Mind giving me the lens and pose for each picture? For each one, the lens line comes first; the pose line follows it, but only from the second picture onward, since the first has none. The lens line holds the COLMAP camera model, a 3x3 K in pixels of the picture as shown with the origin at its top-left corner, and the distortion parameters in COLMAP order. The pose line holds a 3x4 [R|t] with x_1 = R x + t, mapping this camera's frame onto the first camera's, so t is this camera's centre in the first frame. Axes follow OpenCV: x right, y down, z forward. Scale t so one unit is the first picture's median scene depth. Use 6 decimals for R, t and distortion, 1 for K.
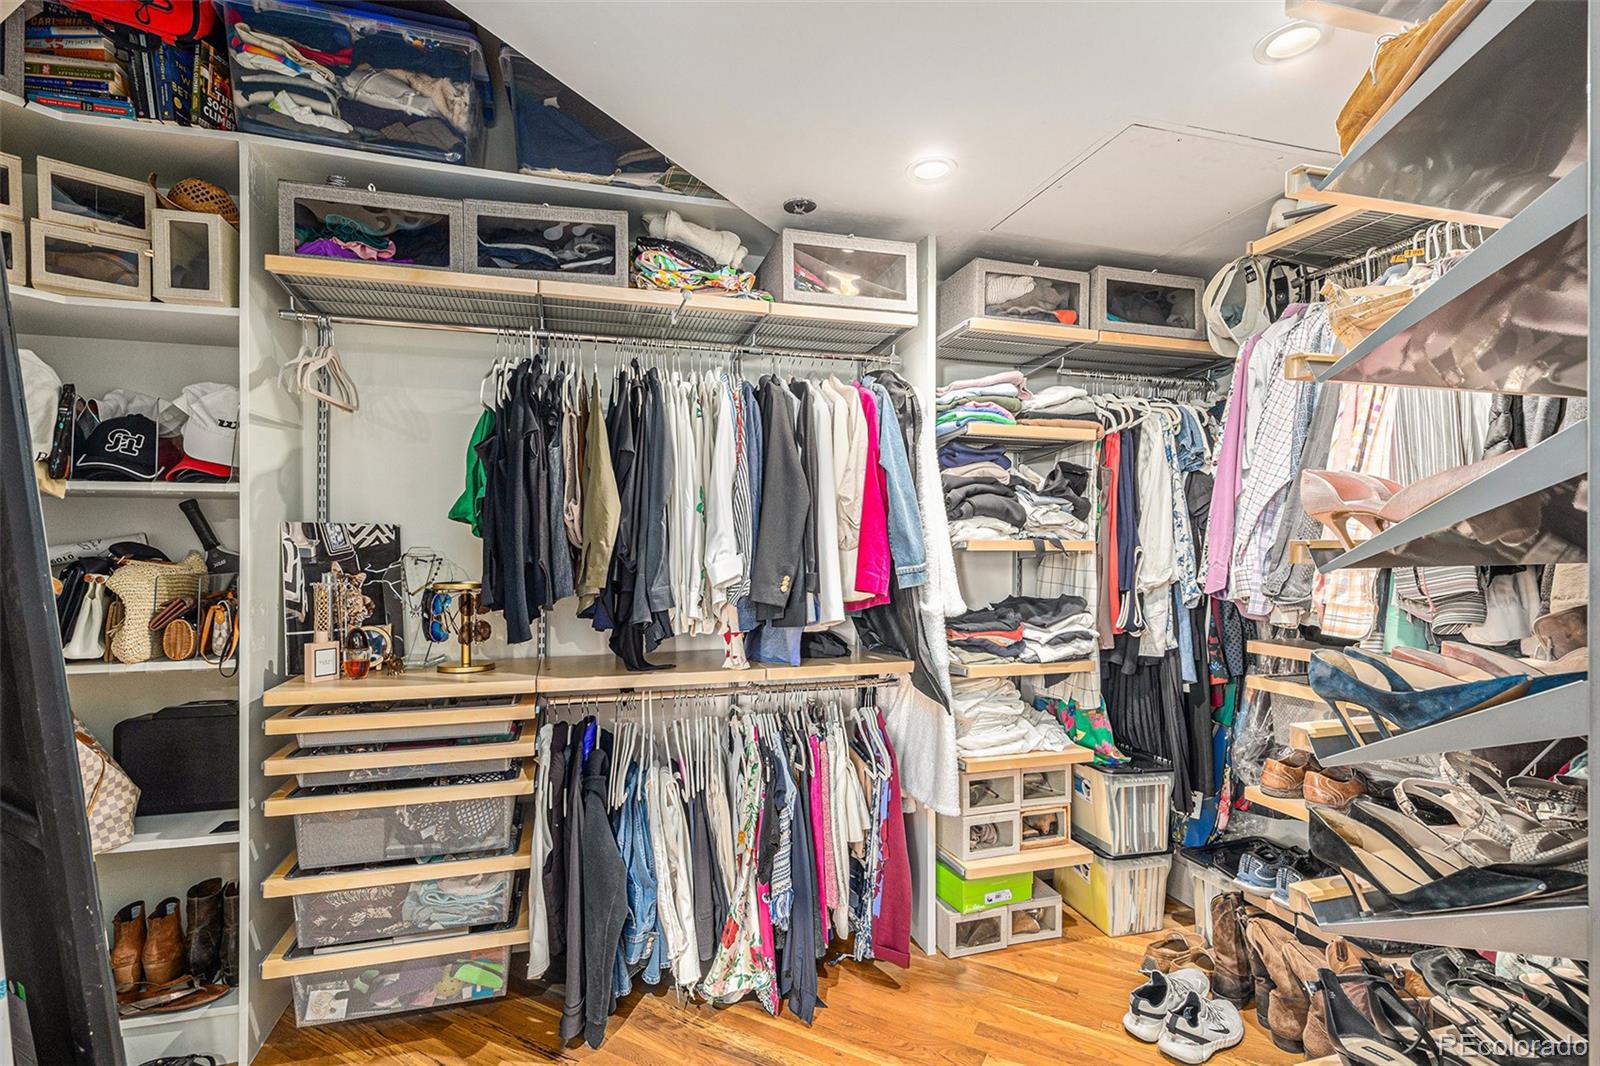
lens RADIAL K [[701.6, 0, 798.0], [0, 701.6, 545.0], [0, 0, 1]] dist [0.004495, -0.000090]
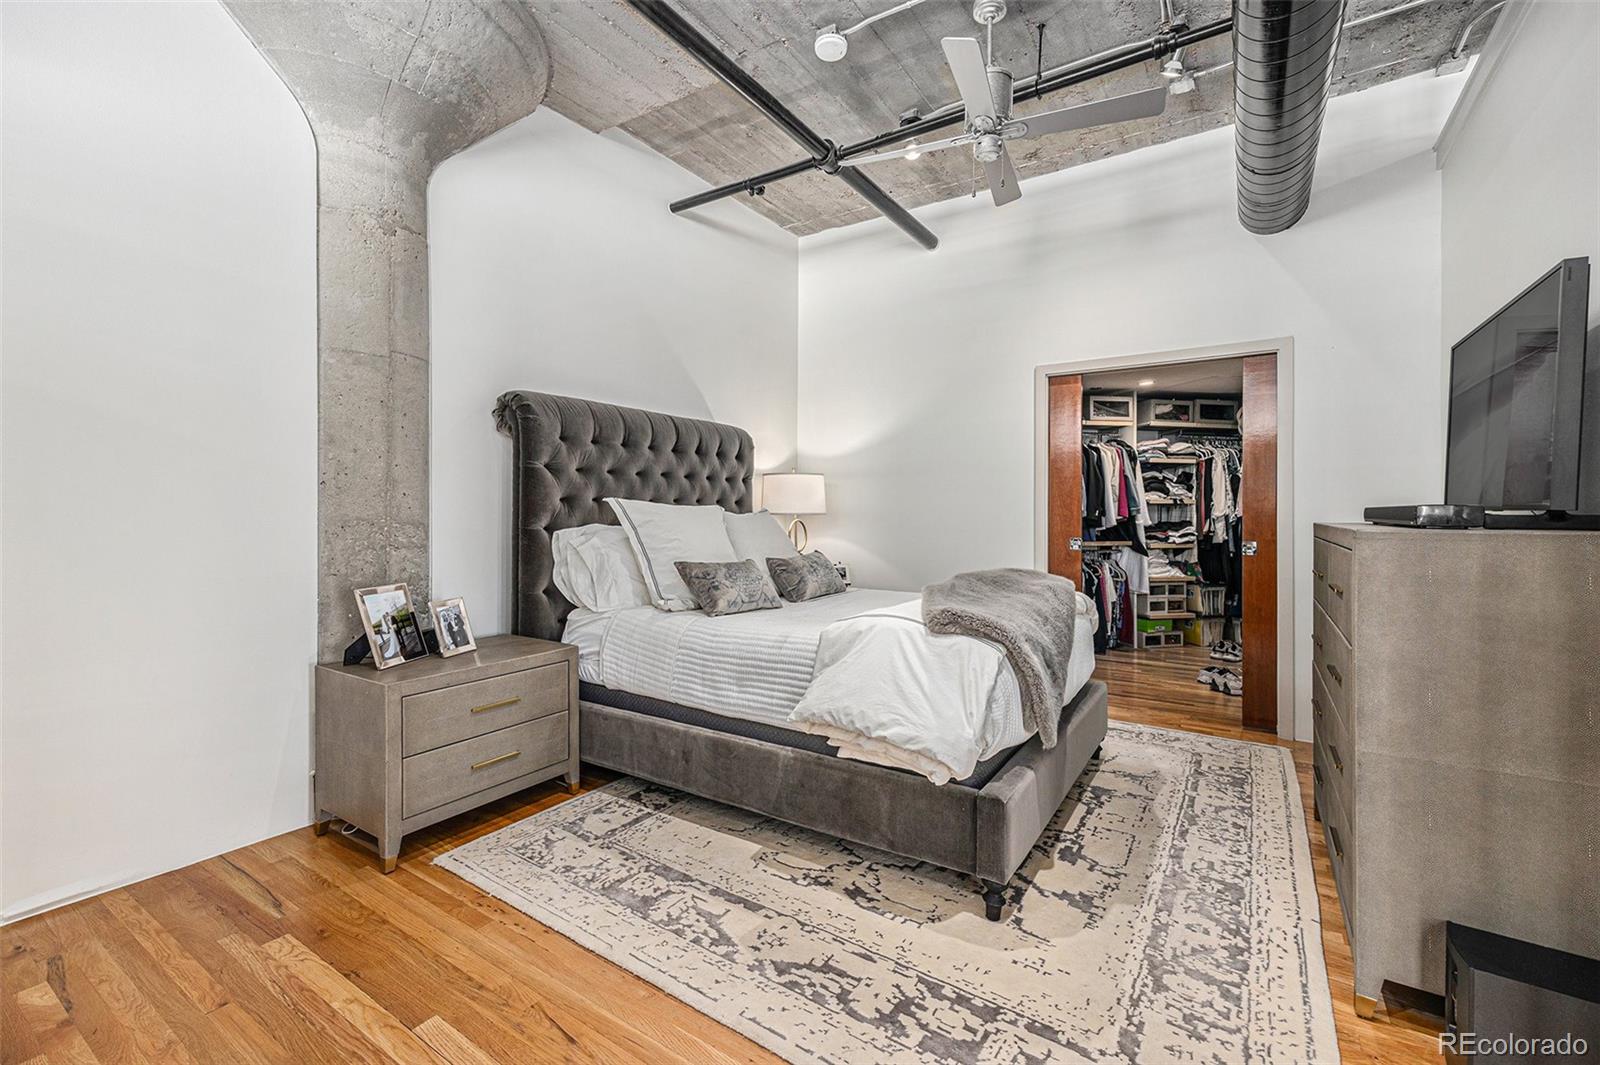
lens RADIAL K [[669.4, 0, 788.2], [0, 669.4, 520.3], [0, 0, 1]] dist [0.011659, -0.000193]
pose [[0.997363, -0.001117, -0.072561, -0.970764], [0.000471, 0.999960, -0.008916, 0.096509], [0.072568, 0.008858, 0.997324, -1.726971]]
